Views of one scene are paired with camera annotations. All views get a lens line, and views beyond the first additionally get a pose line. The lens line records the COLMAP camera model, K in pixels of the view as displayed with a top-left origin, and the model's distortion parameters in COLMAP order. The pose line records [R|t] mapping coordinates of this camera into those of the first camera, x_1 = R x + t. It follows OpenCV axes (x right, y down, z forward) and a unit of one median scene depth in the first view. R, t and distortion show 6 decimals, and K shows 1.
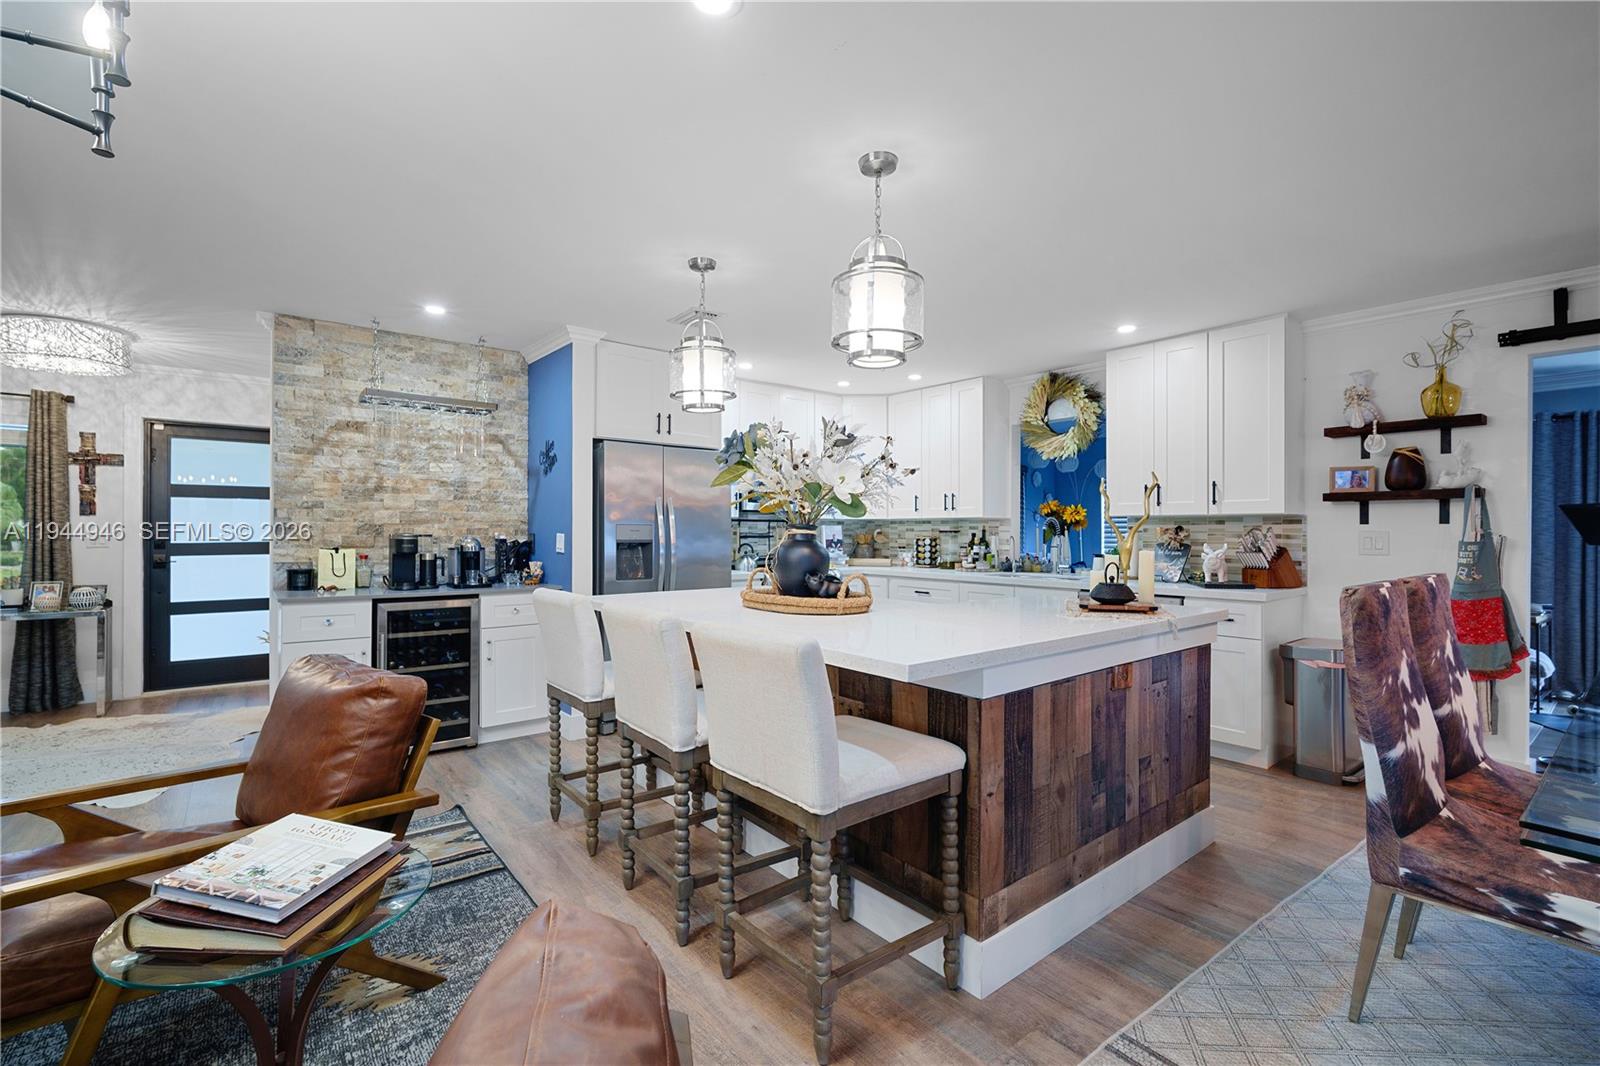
lens RADIAL K [[700.5, 0, 790.4], [0, 700.5, 529.6], [0, 0, 1]] dist [-0.009278, 0.005305]
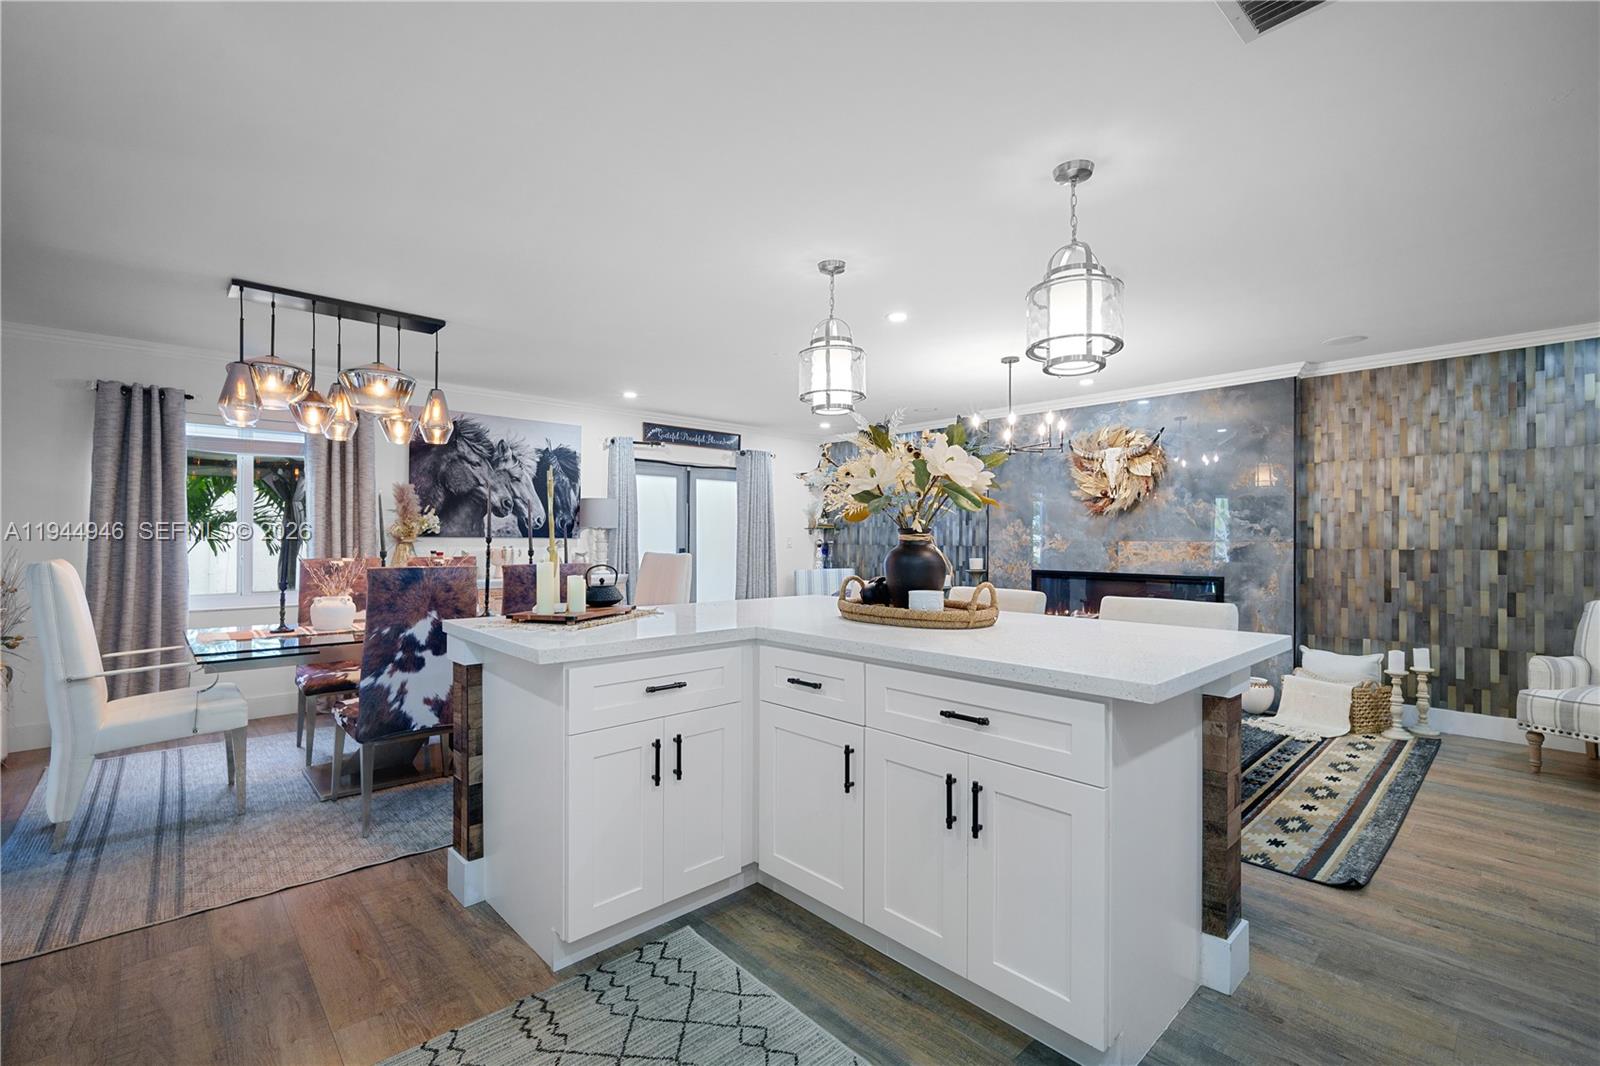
lens RADIAL K [[700.5, 0, 787.3], [0, 700.5, 540.1], [0, 0, 1]] dist [-0.009278, 0.005305]
pose [[-0.997037, -0.003079, -0.076864, 0.172323], [-0.003145, 0.999995, 0.000737, 0.006123], [0.076862, 0.000977, -0.997041, 1.295803]]
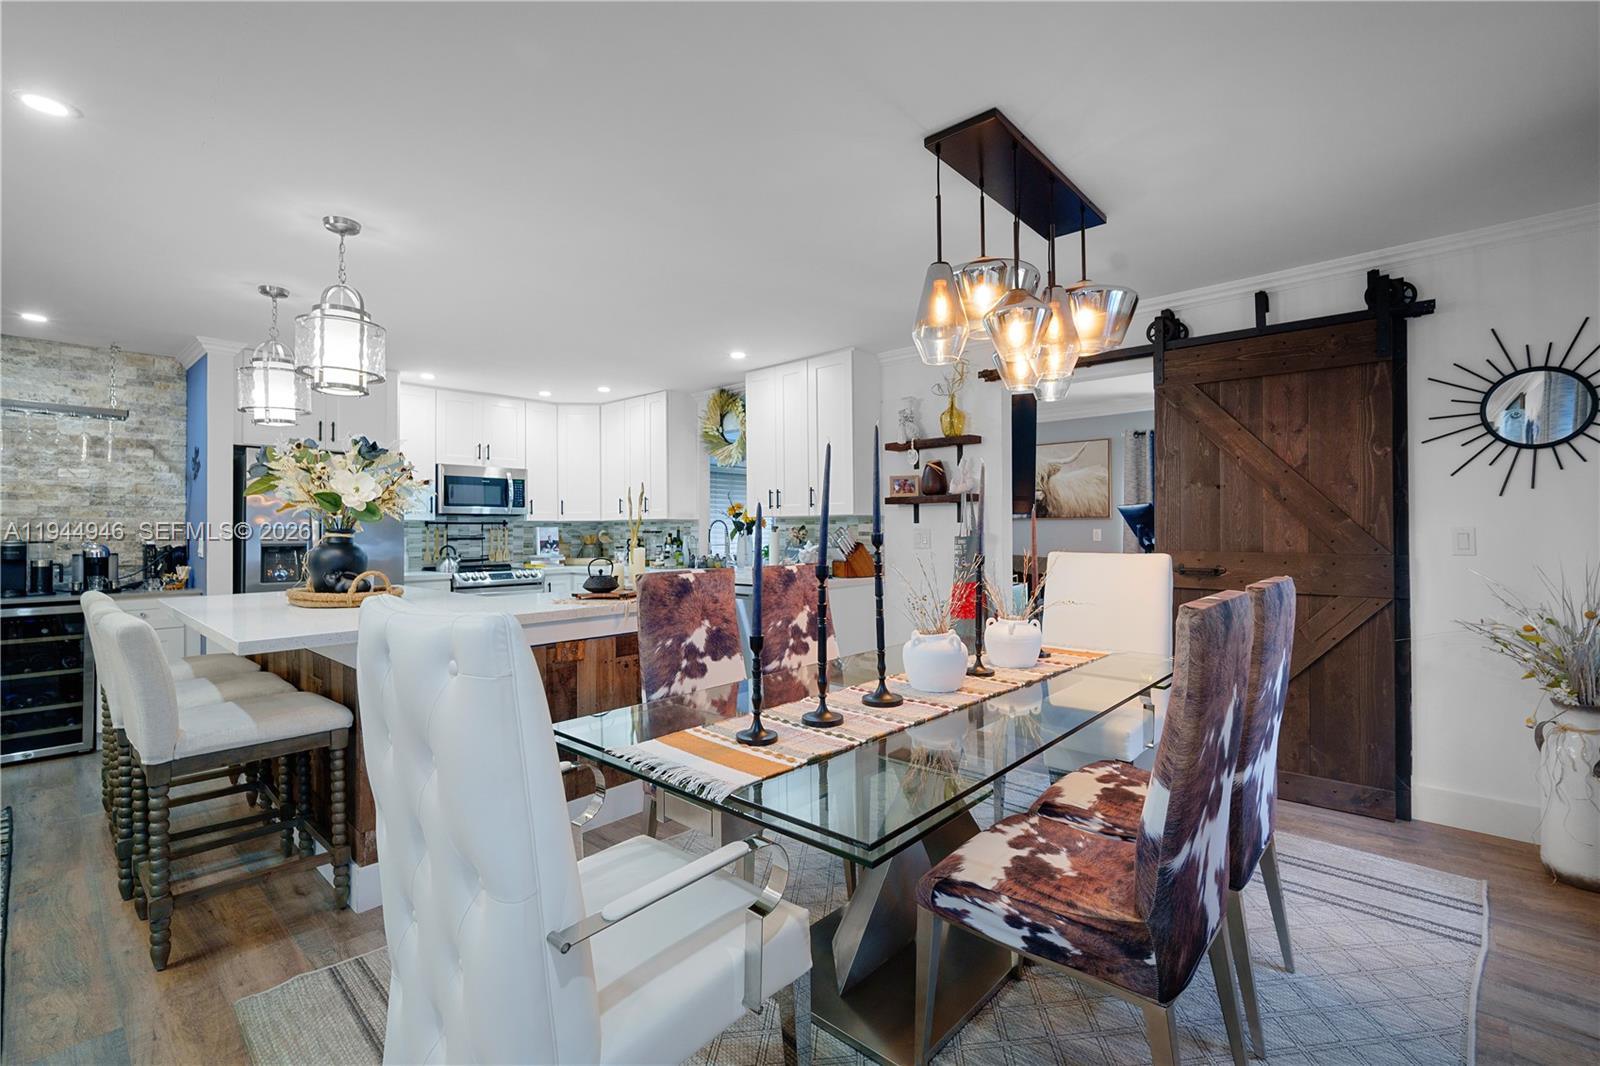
lens RADIAL K [[700.5, 0, 802.0], [0, 700.5, 525.7], [0, 0, 1]] dist [-0.009278, 0.005305]
pose [[0.986151, -0.009536, 0.165578, 0.387182], [0.010137, 0.999945, -0.002784, -0.000908], [-0.165542, 0.004424, 0.986193, -0.162704]]
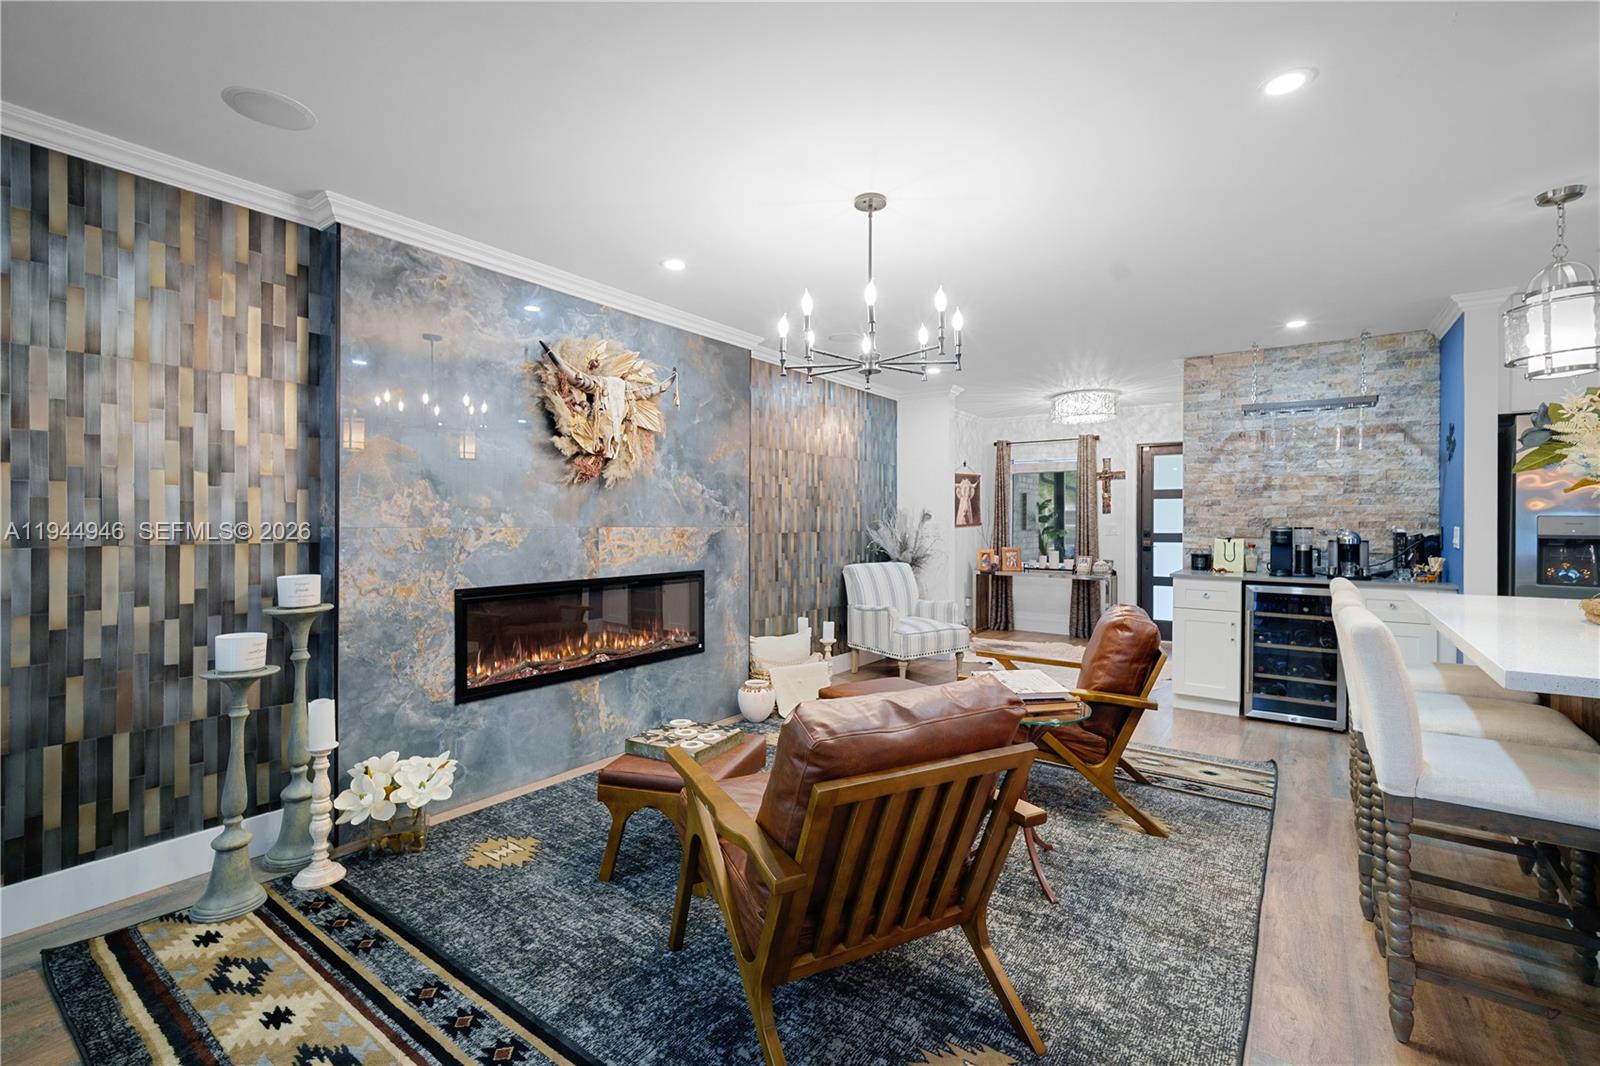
lens RADIAL K [[700.5, 0, 799.7], [0, 700.5, 522.3], [0, 0, 1]] dist [-0.009278, 0.005305]
pose [[0.269099, -0.001792, -0.963111, 0.317701], [-0.001246, 0.999997, -0.002209, 0.002905], [0.963112, 0.001795, 0.269096, -0.049589]]
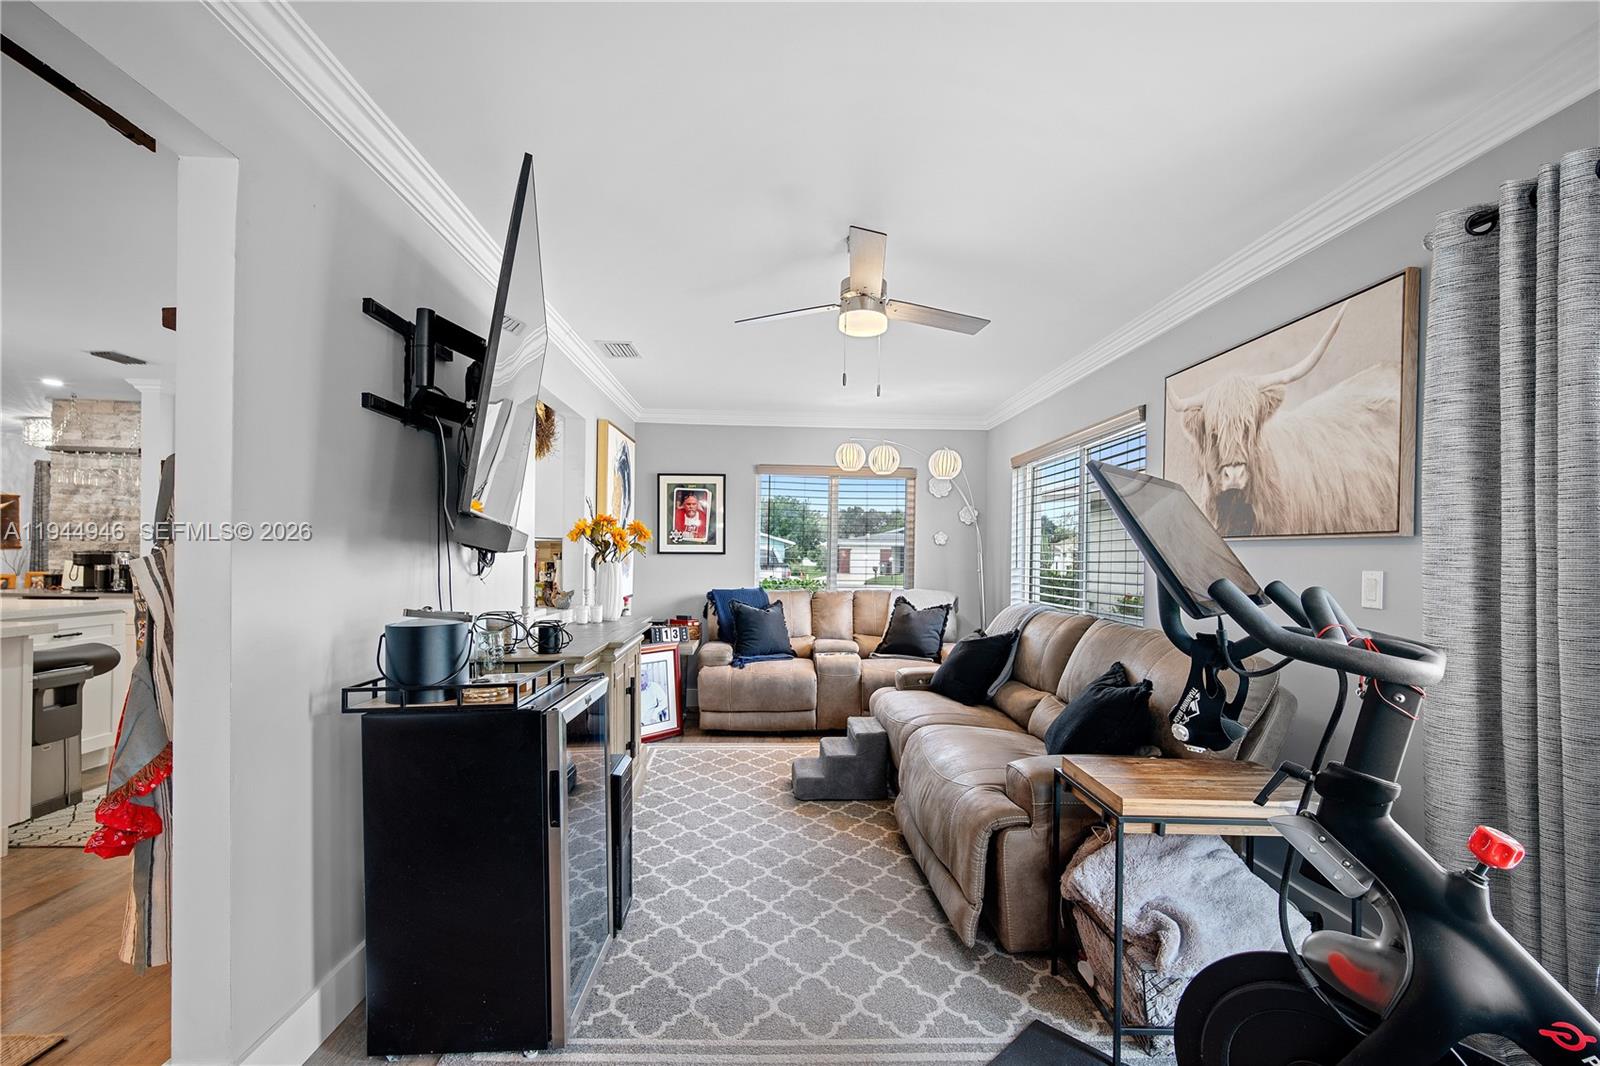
lens RADIAL K [[700.5, 0, 791.1], [0, 700.5, 544.1], [0, 0, 1]] dist [-0.009278, 0.005305]
pose [[0.810639, -0.001149, -0.585545, 1.307372], [-0.010670, 0.999803, -0.016734, 0.002051], [0.585449, 0.019813, 0.810467, 0.690641]]
